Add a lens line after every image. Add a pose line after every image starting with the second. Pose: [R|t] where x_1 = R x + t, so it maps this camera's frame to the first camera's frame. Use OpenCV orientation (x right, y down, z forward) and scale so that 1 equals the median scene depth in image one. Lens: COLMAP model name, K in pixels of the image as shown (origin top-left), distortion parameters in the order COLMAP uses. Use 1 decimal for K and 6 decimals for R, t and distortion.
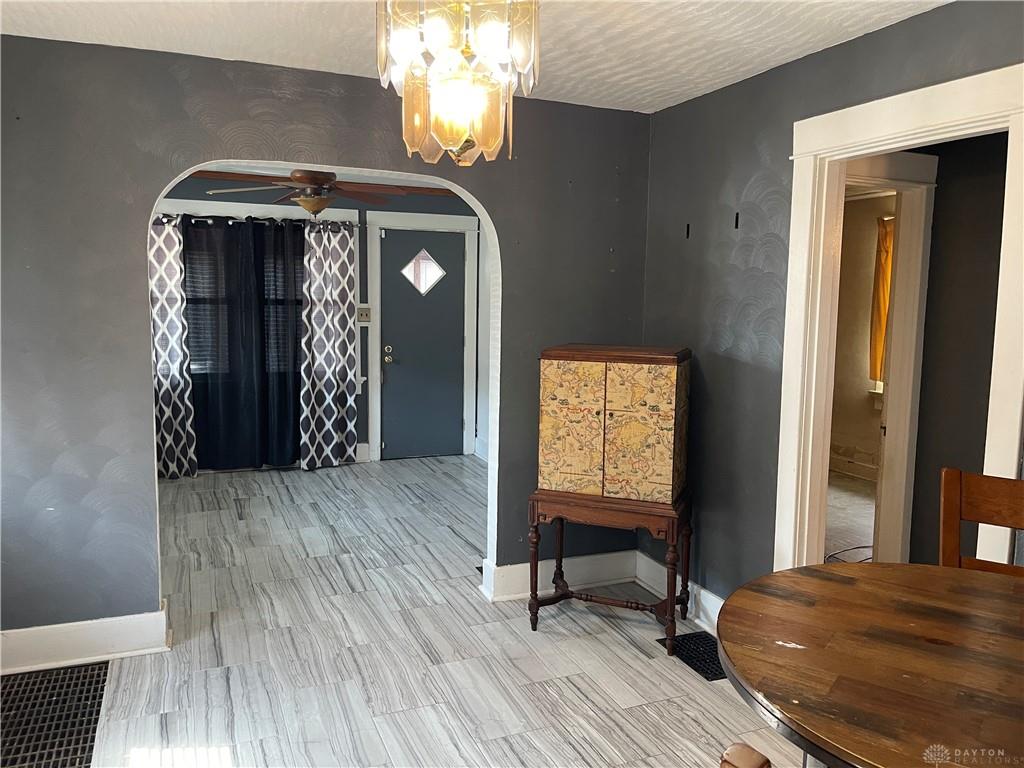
lens RADIAL K [[765.5, 0, 518.7], [0, 765.5, 384.6], [0, 0, 1]] dist [0.022772, 0.003642]
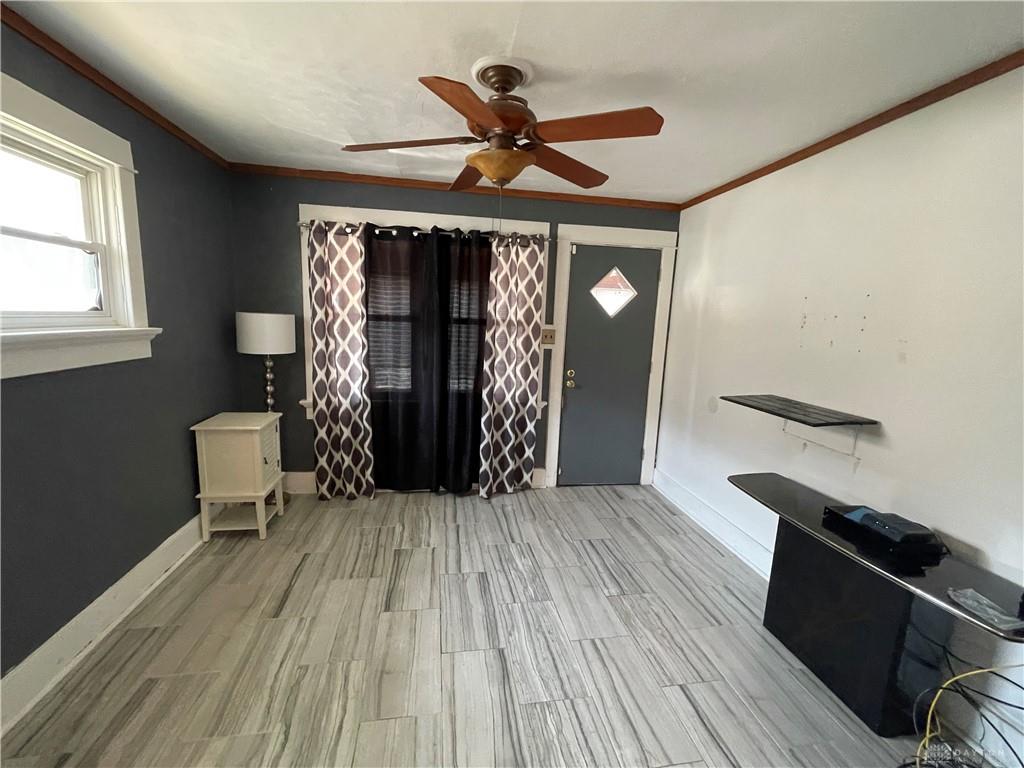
lens RADIAL K [[435.6, 0, 510.4], [0, 435.6, 380.7], [0, 0, 1]] dist [0.000762, 0.000693]
pose [[0.970148, 0.057855, -0.235511, -0.125577], [-0.052044, 0.998169, 0.030821, -0.054342], [0.236863, -0.017644, 0.971383, 0.496627]]
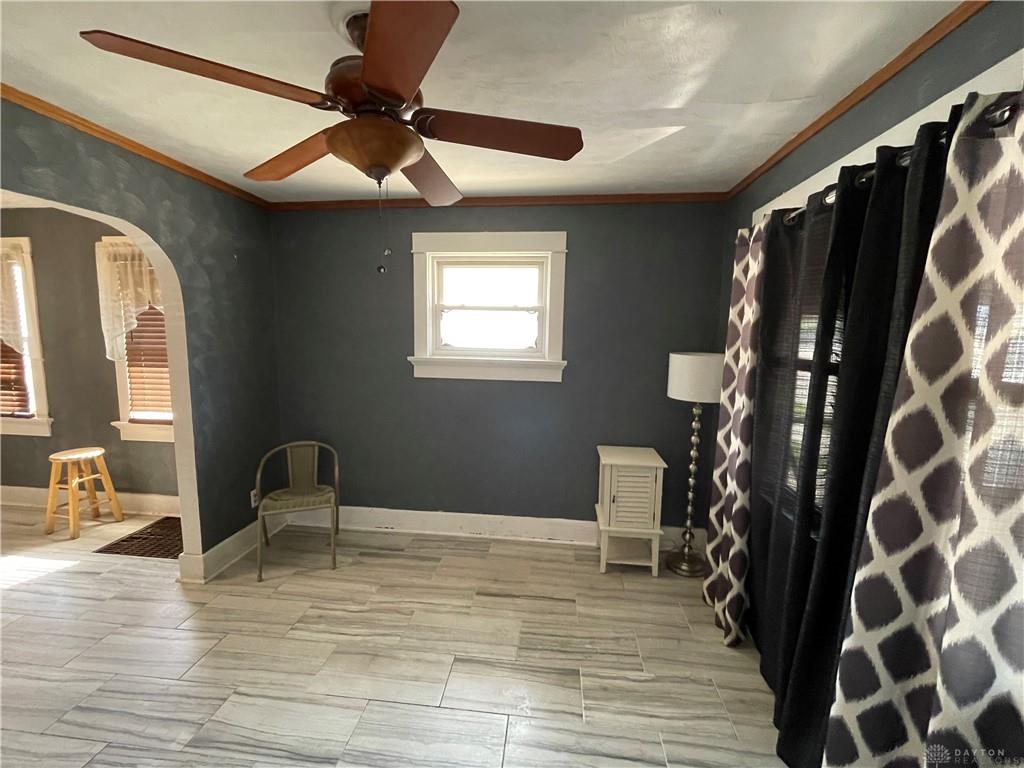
lens RADIAL K [[435.6, 0, 511.8], [0, 435.6, 384.1], [0, 0, 1]] dist [0.000762, 0.000693]
pose [[-0.497223, 0.081537, -0.863783, -0.047378], [-0.129265, 0.977501, 0.166681, -0.118295], [0.857939, 0.194534, -0.475496, 0.951700]]
